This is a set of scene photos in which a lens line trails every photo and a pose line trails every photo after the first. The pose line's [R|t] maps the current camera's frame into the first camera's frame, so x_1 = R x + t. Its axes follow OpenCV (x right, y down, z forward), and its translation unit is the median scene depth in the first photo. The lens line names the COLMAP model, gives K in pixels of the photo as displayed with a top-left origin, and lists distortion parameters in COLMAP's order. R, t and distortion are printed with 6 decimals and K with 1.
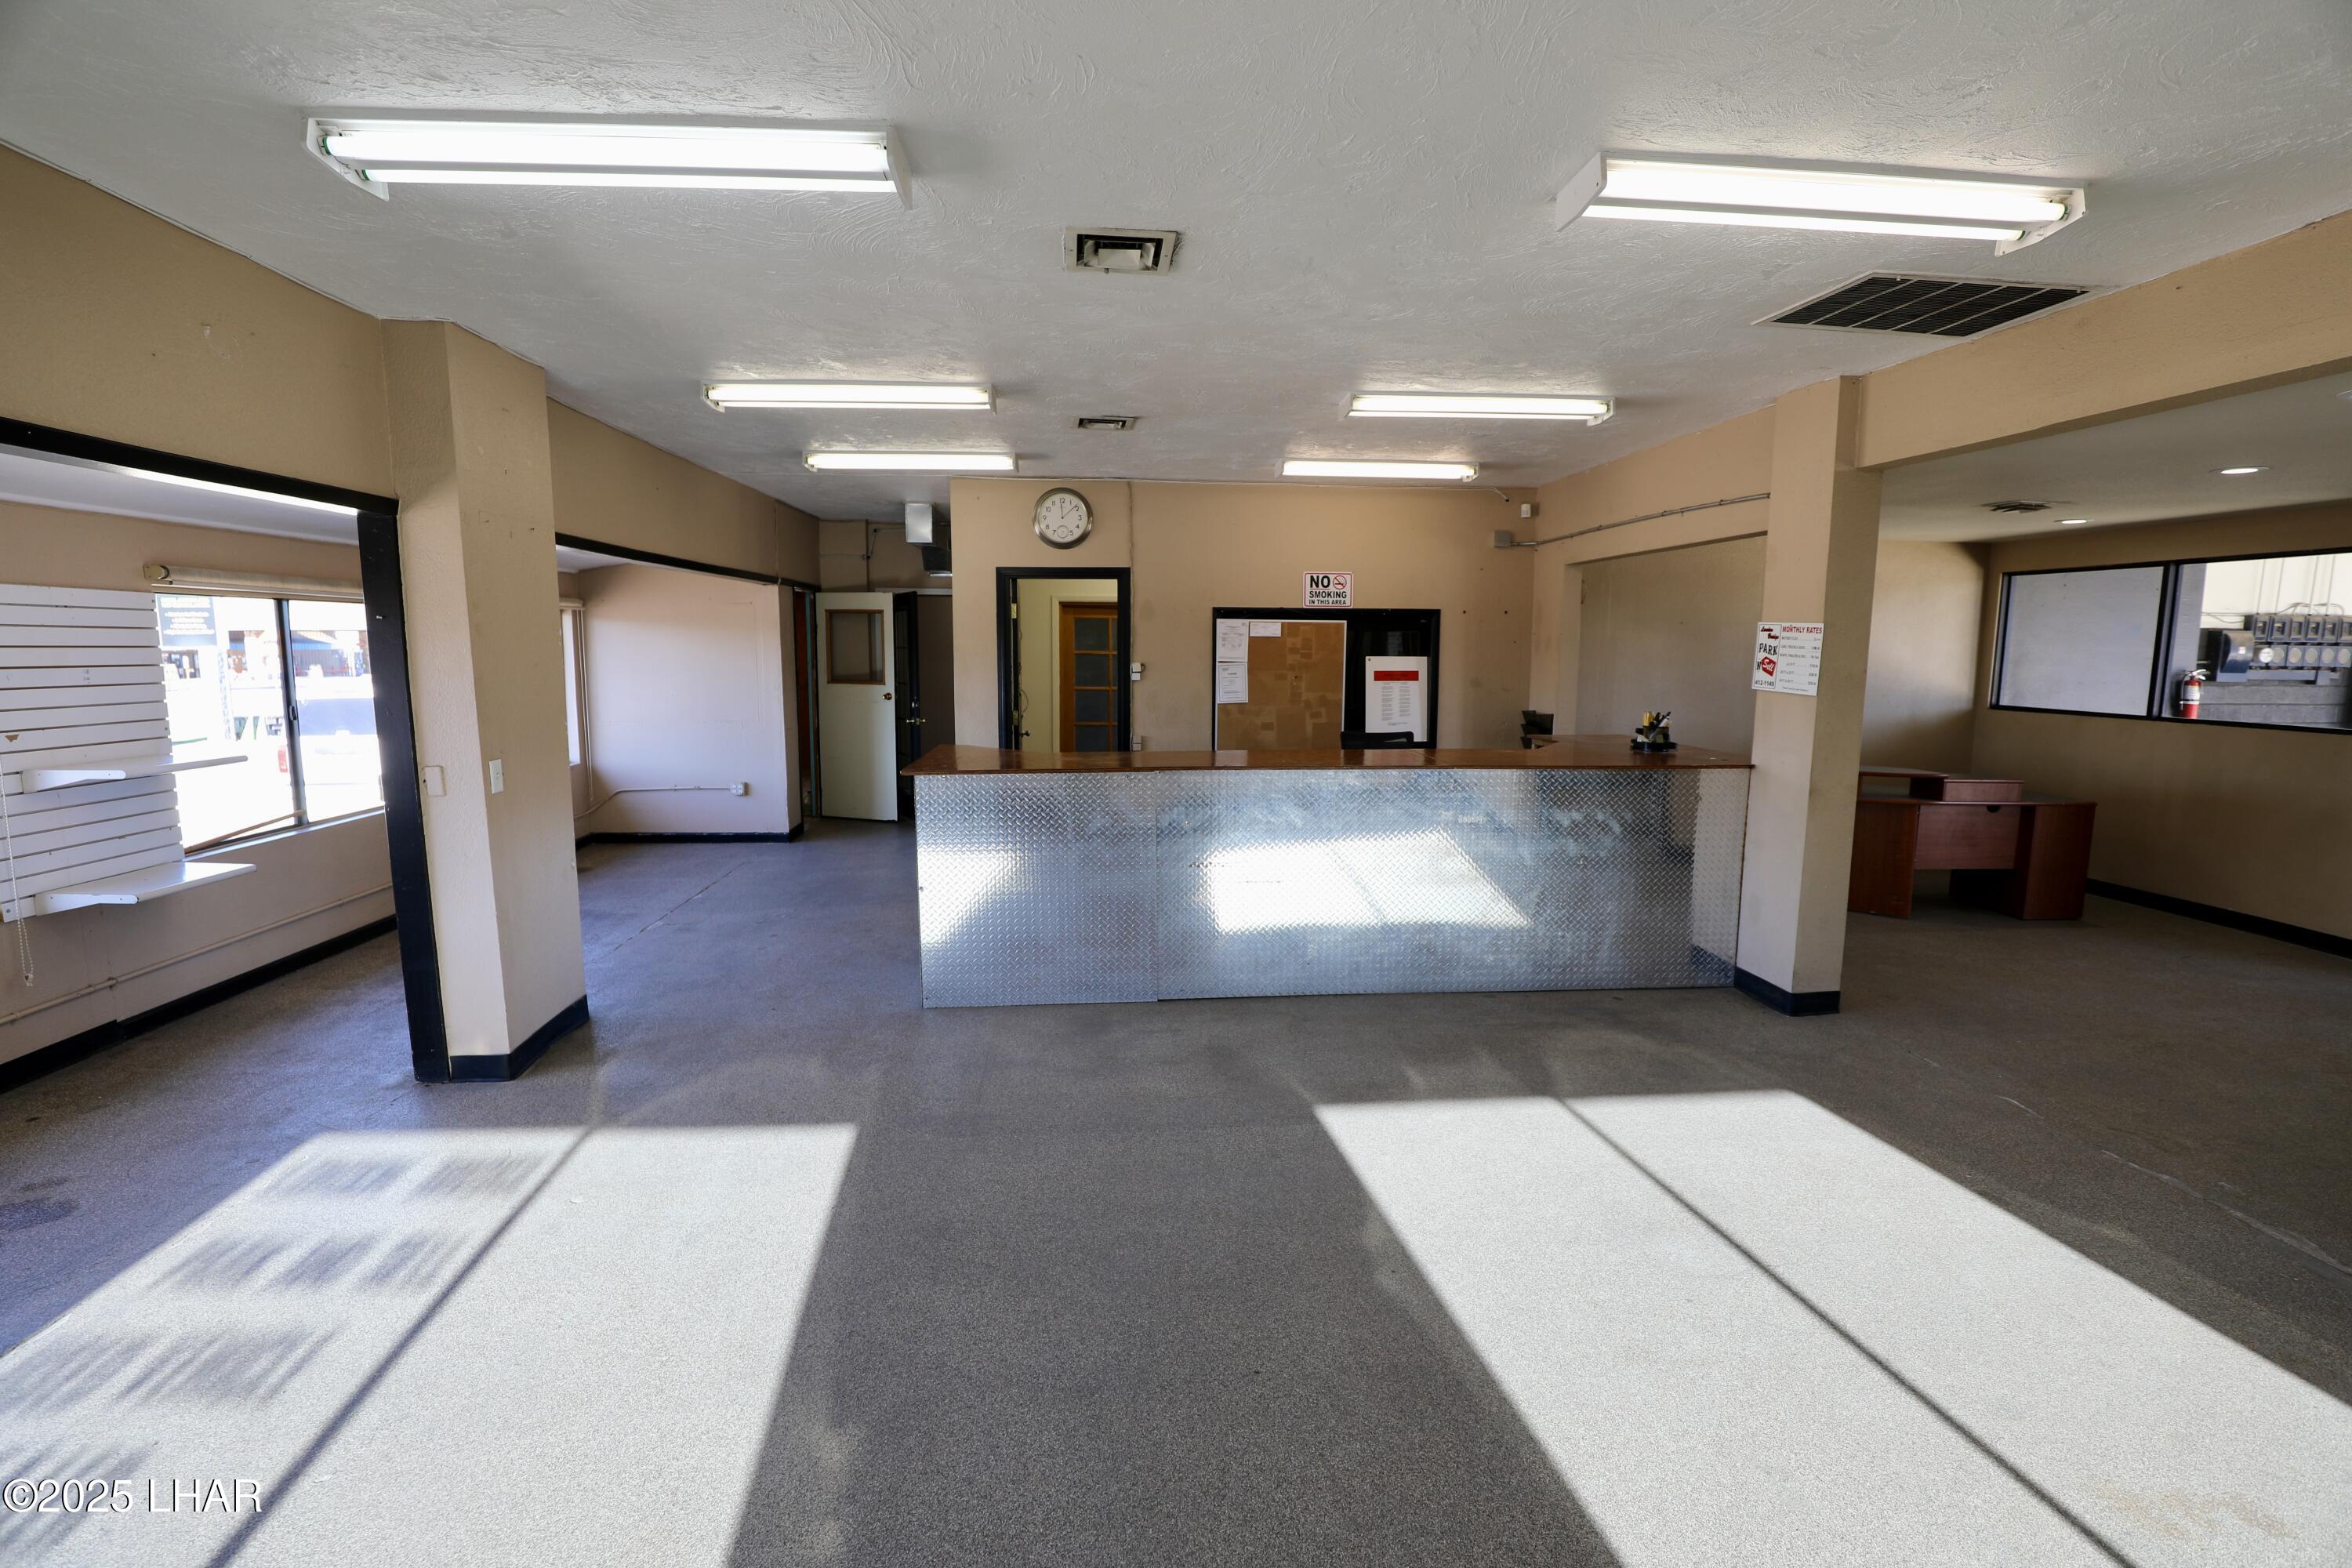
lens RADIAL K [[1072.1, 0, 1191.5], [0, 1072.1, 783.7], [0, 0, 1]] dist [-0.036998, 0.007274]
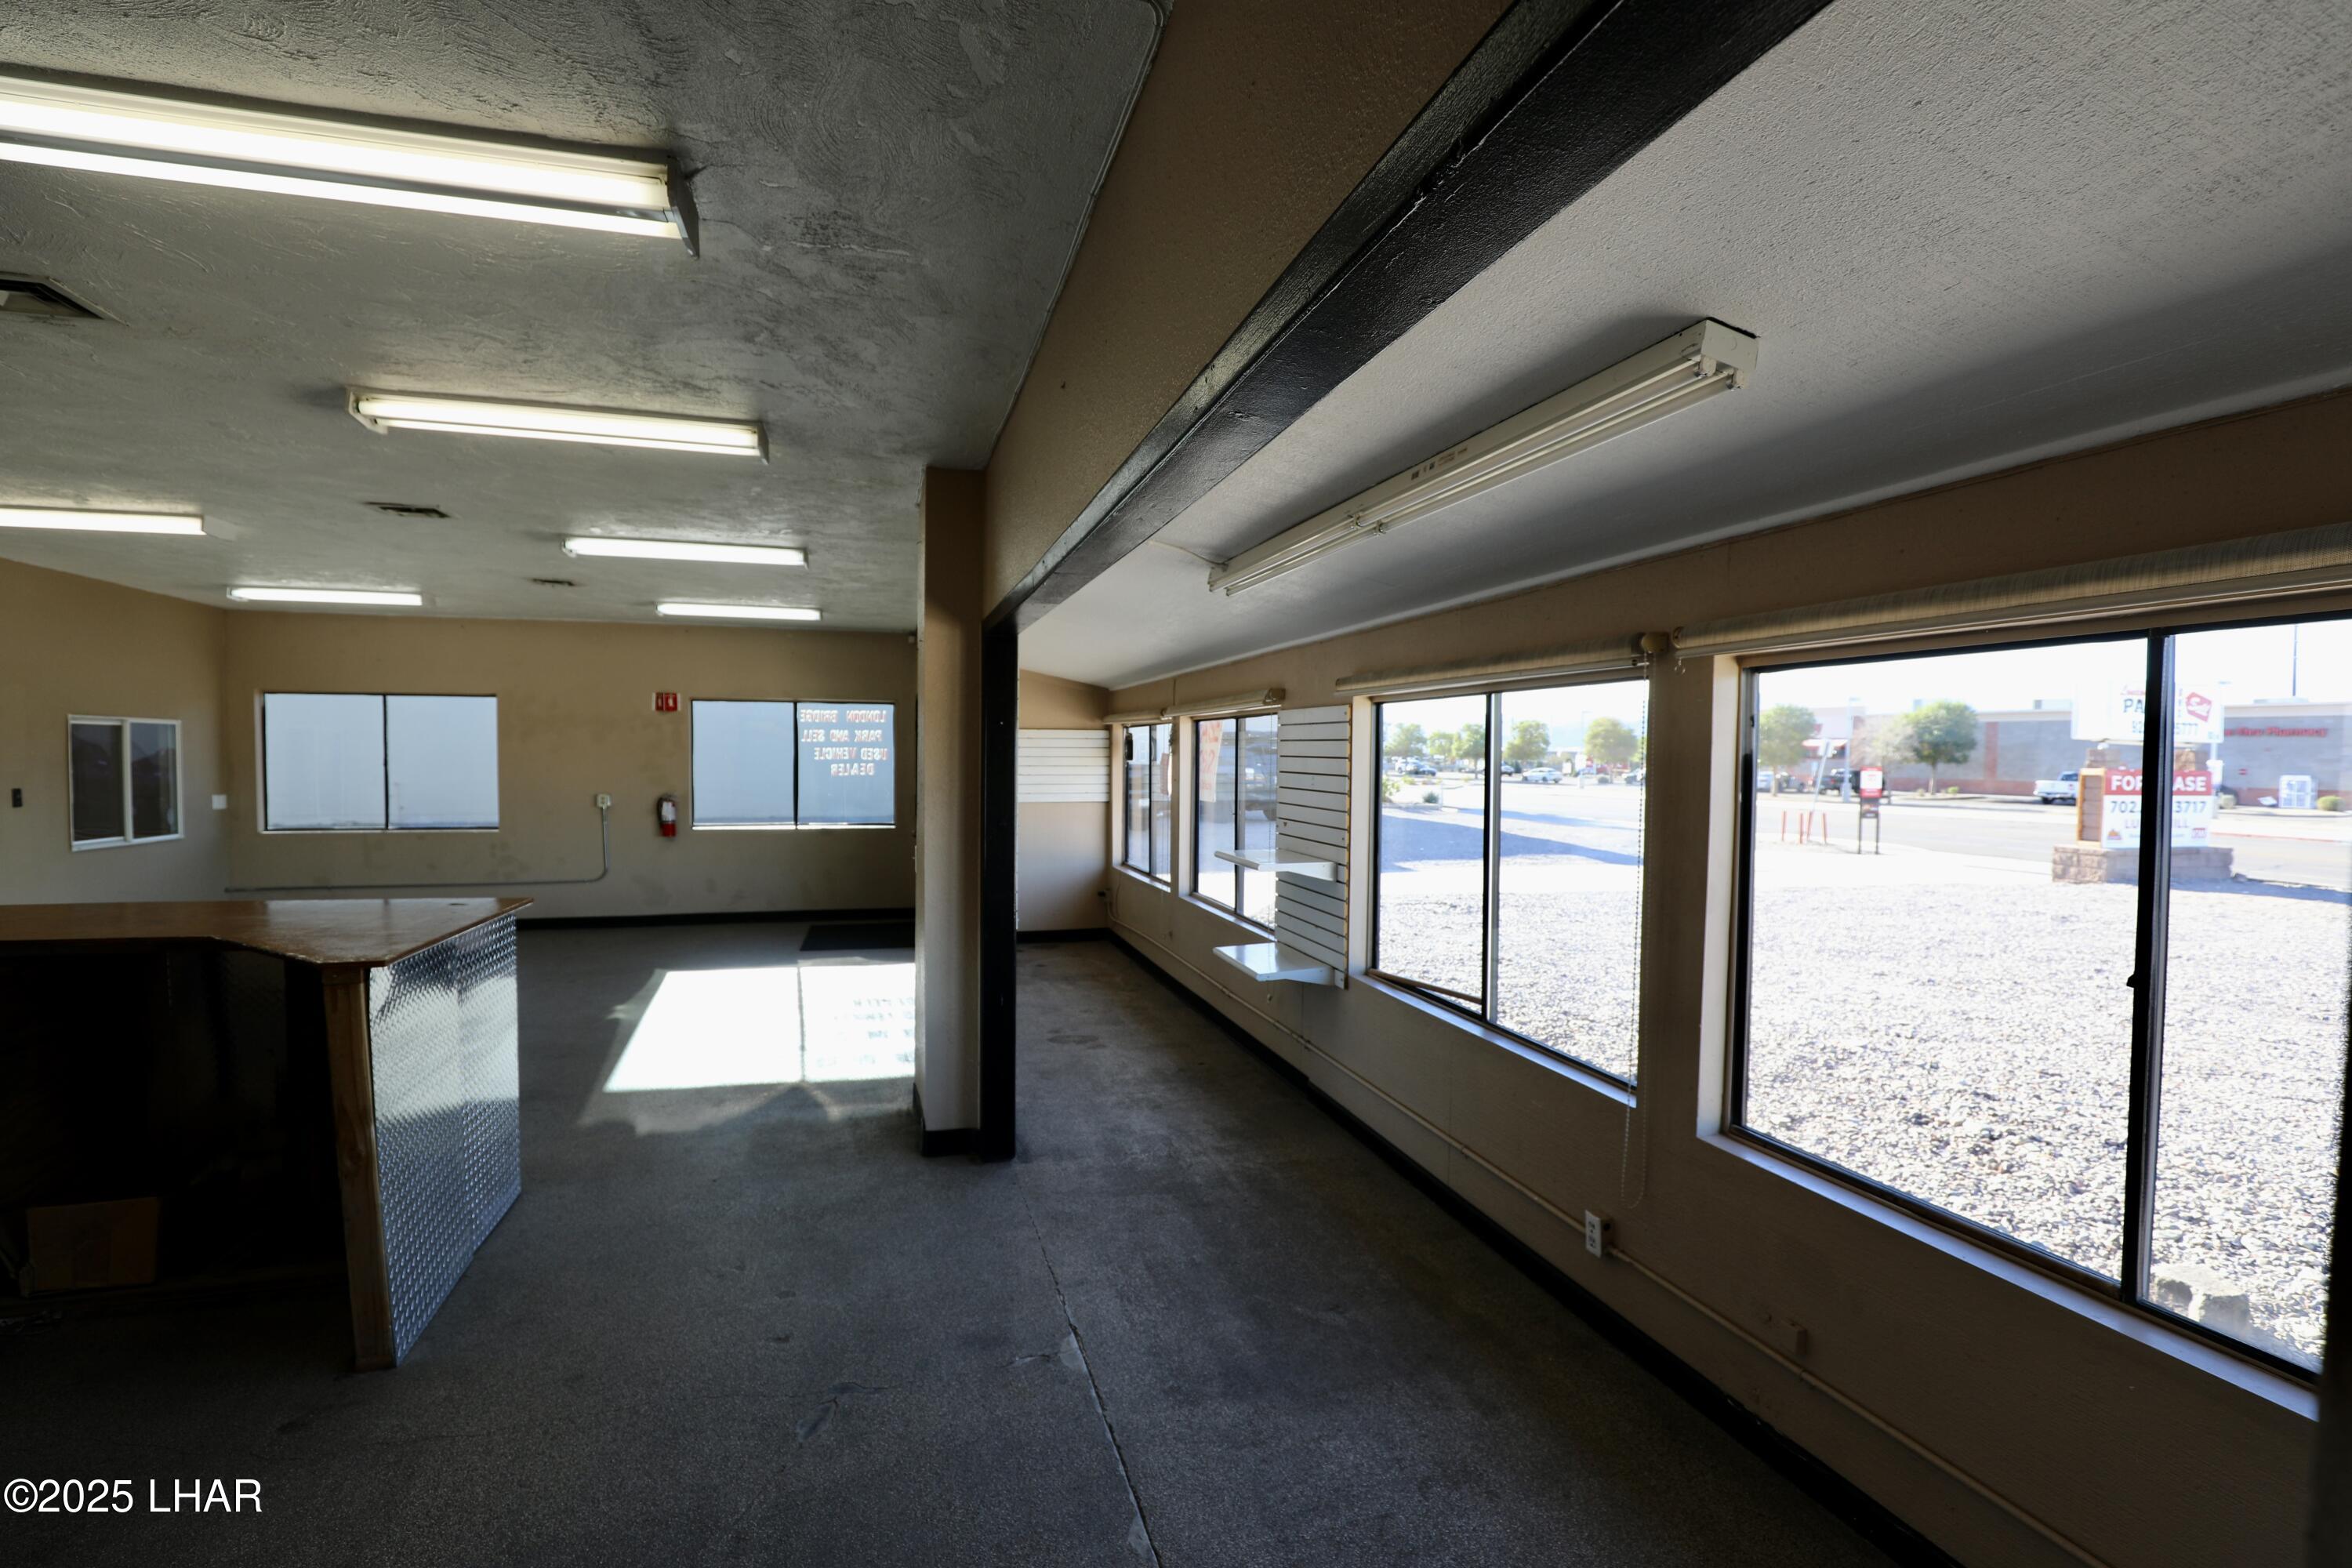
lens RADIAL K [[1072.1, 0, 1194.9], [0, 1072.1, 783.2], [0, 0, 1]] dist [-0.036998, 0.007274]
pose [[-0.980719, -0.008491, -0.195237, -0.455208], [-0.039190, 0.987306, 0.153919, -0.182875], [0.191451, 0.158602, -0.968603, 1.390218]]
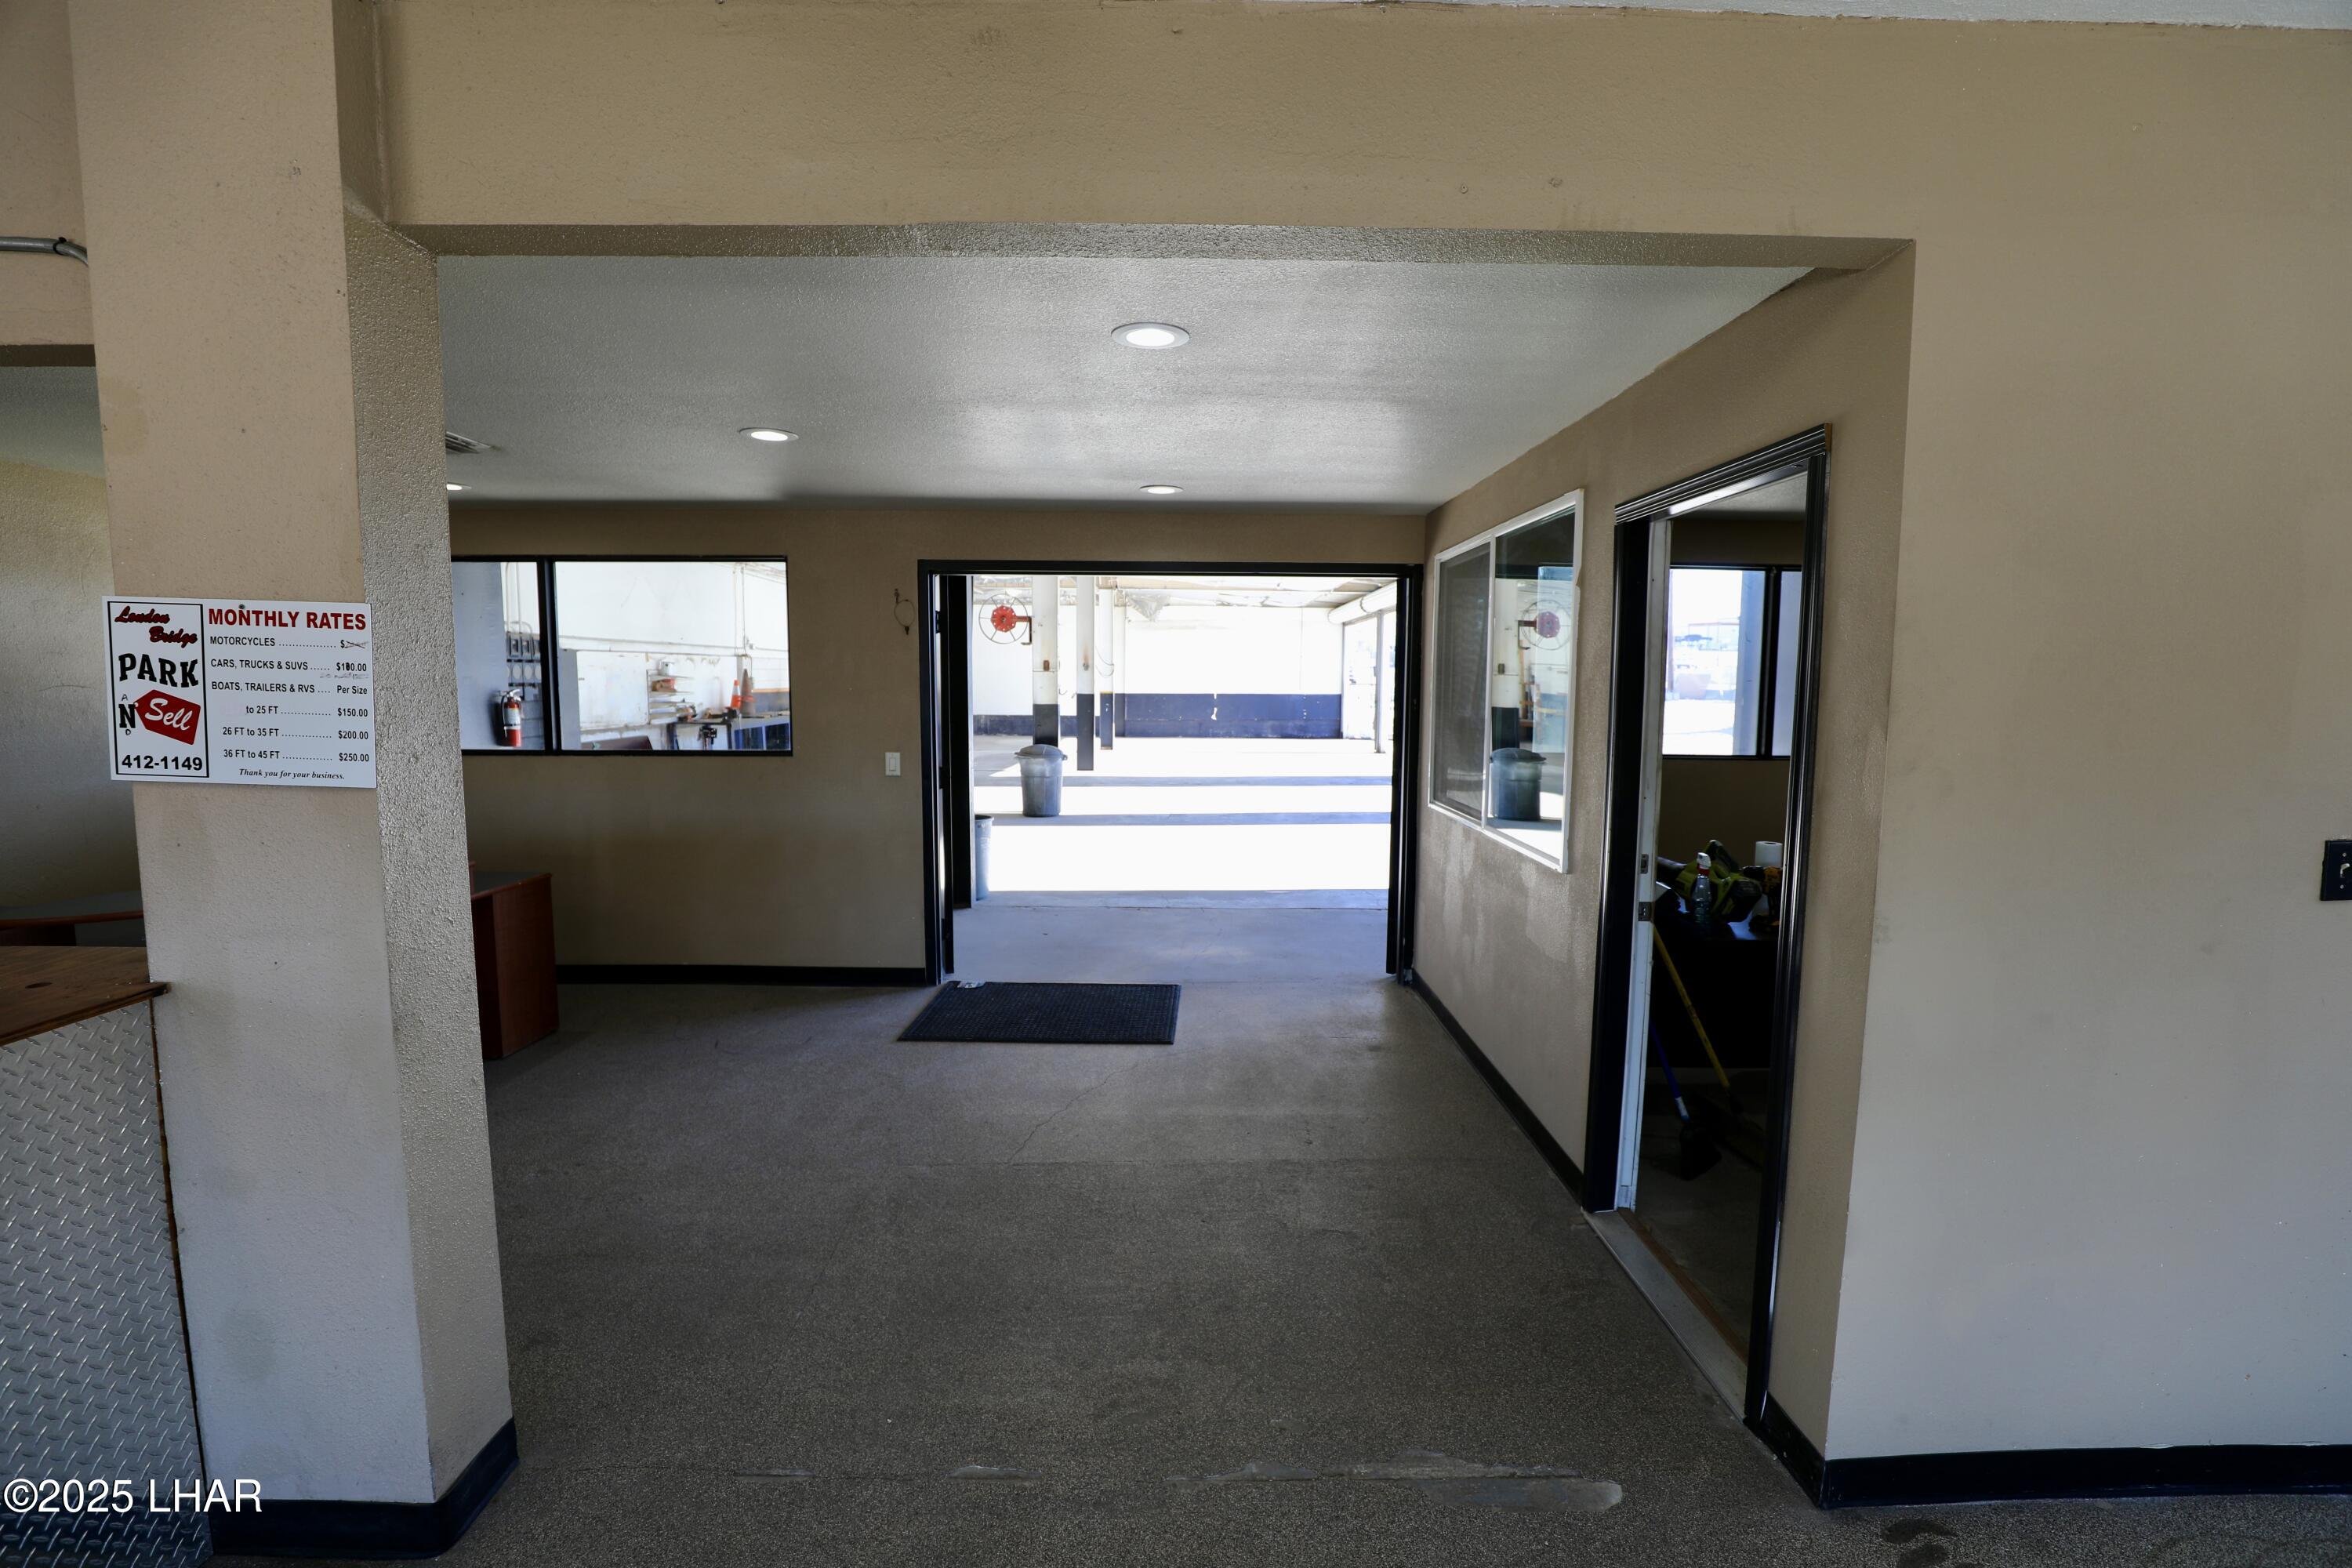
lens RADIAL K [[1072.1, 0, 1192.5], [0, 1072.1, 787.4], [0, 0, 1]] dist [-0.036998, 0.007274]
pose [[0.077160, -0.108510, 0.991096, 0.163614], [0.121720, 0.987649, 0.098657, -0.061054], [-0.989561, 0.113024, 0.089415, 0.478642]]
